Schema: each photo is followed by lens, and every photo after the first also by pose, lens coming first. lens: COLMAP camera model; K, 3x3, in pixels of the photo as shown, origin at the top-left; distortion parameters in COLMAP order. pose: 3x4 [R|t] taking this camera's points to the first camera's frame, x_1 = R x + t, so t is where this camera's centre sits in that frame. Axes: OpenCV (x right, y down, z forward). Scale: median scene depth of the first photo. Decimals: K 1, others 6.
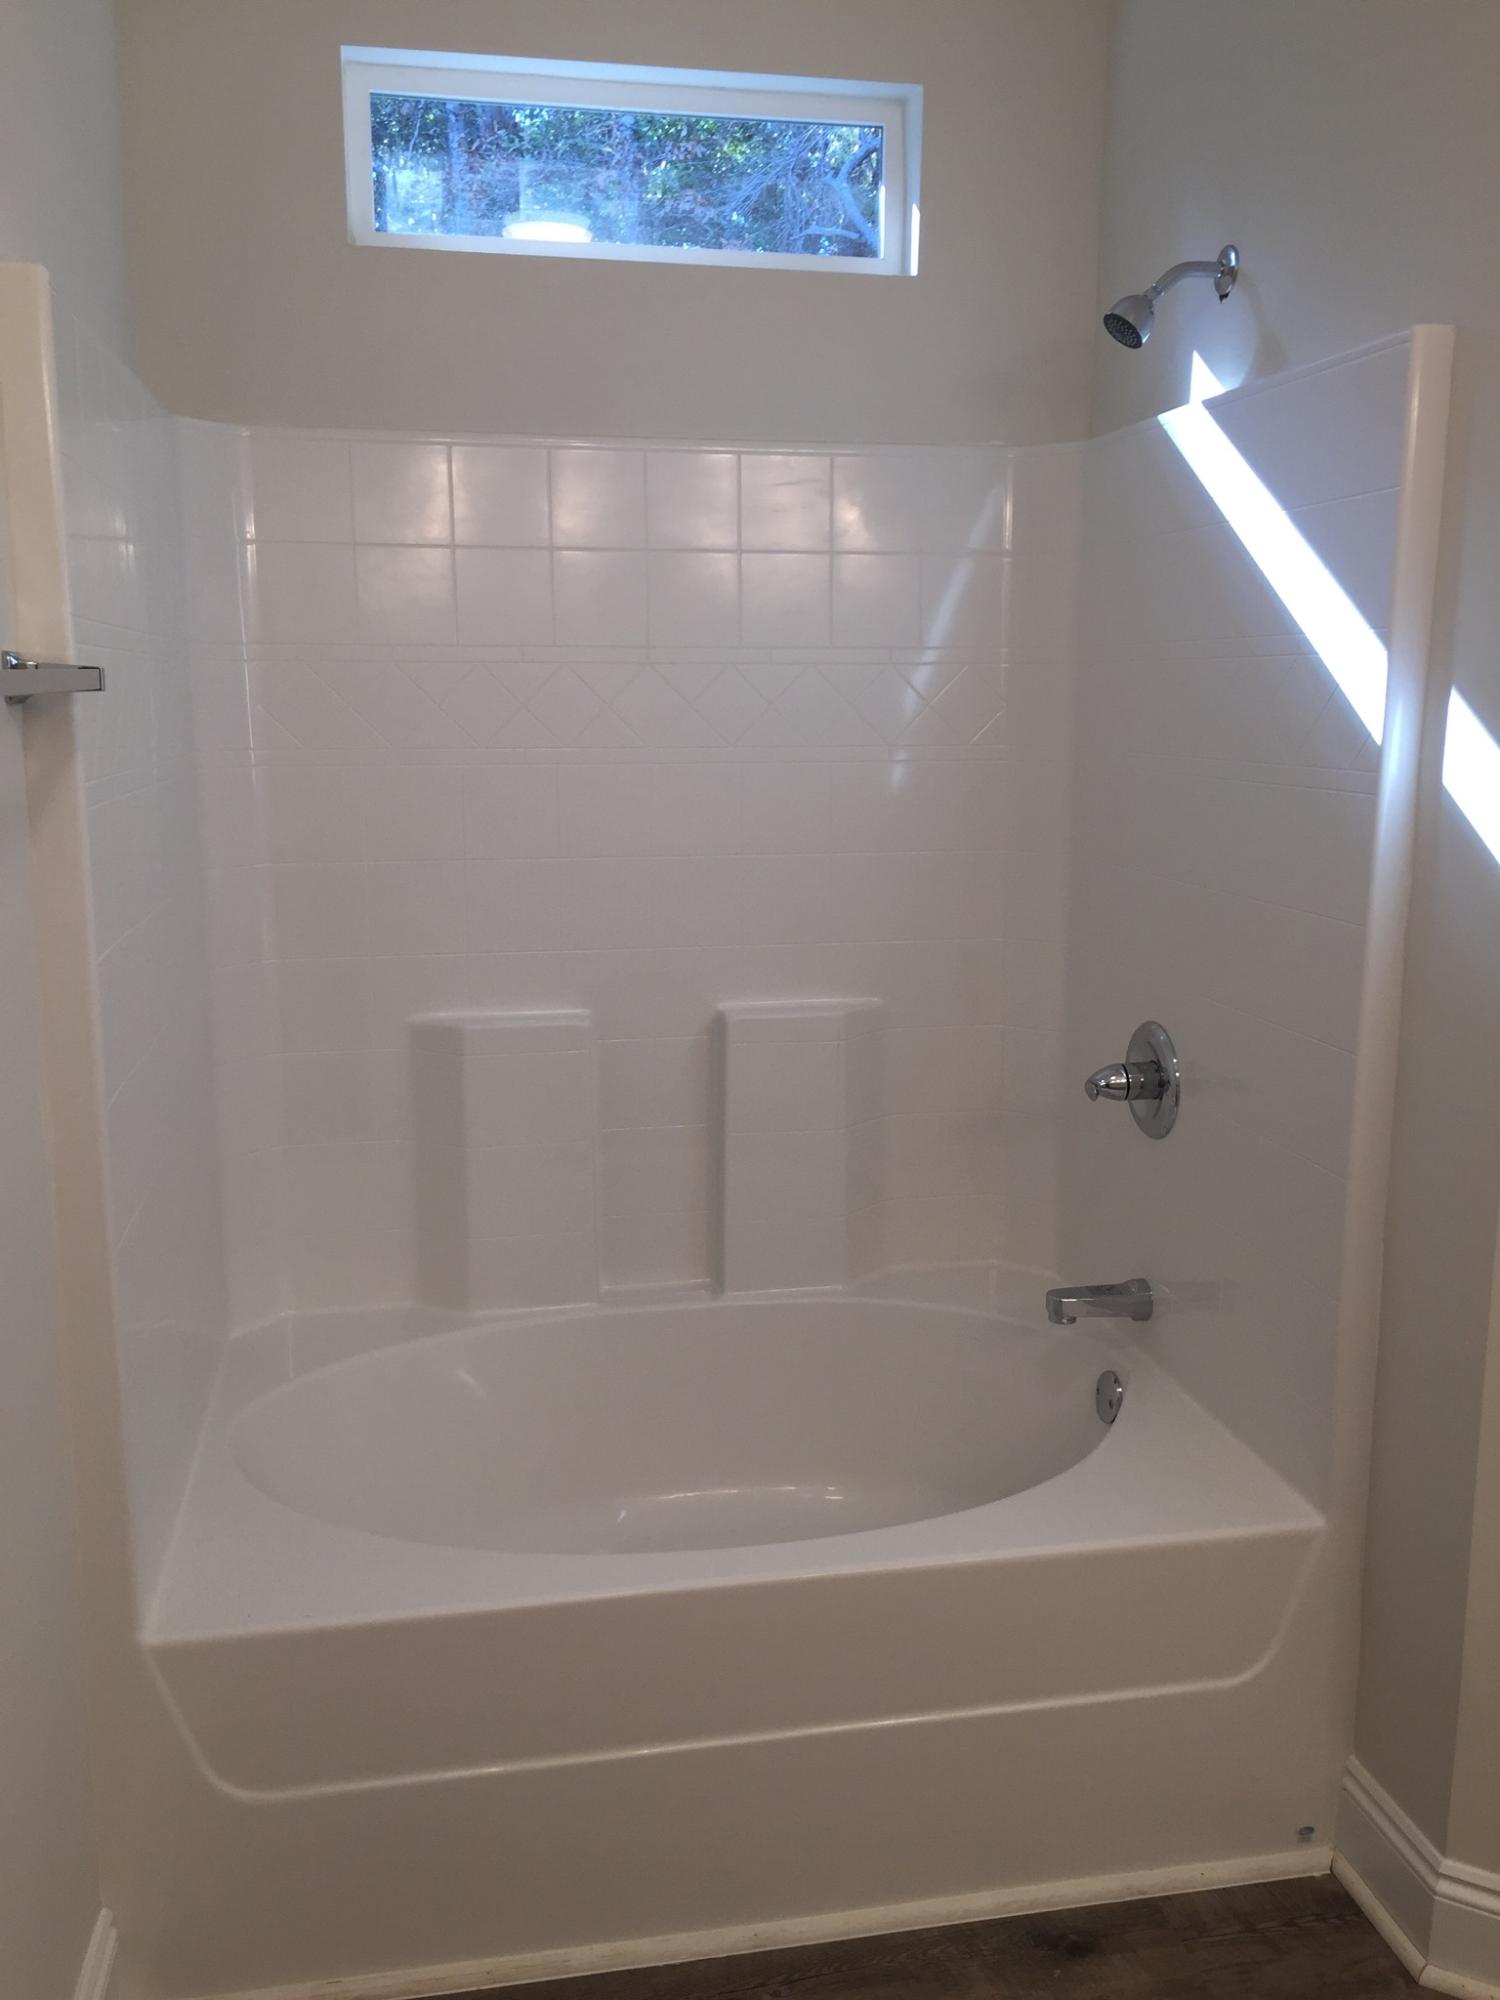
lens RADIAL K [[1714.6, 0, 750.1], [0, 1714.6, 995.9], [0, 0, 1]] dist [0.058834, -0.069774]
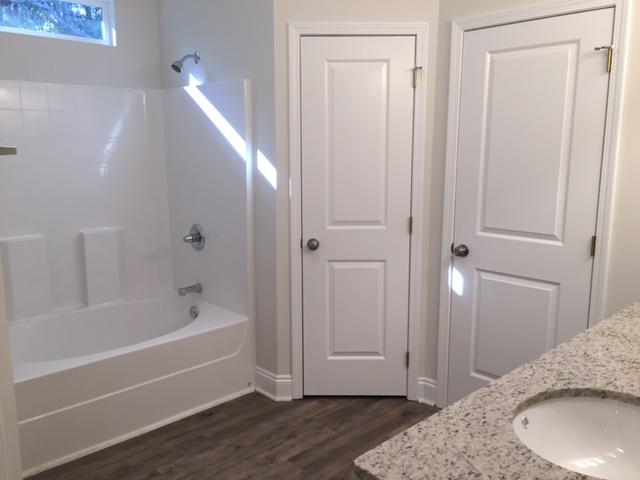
lens RADIAL K [[548.7, 0, 318.7], [0, 548.7, 243.8], [0, 0, 1]] dist [0.058834, -0.069774]
pose [[0.841733, -0.092798, 0.531859, -0.256956], [0.095872, 0.995153, 0.021902, 0.064017], [-0.531313, 0.032555, 0.846550, -0.361062]]
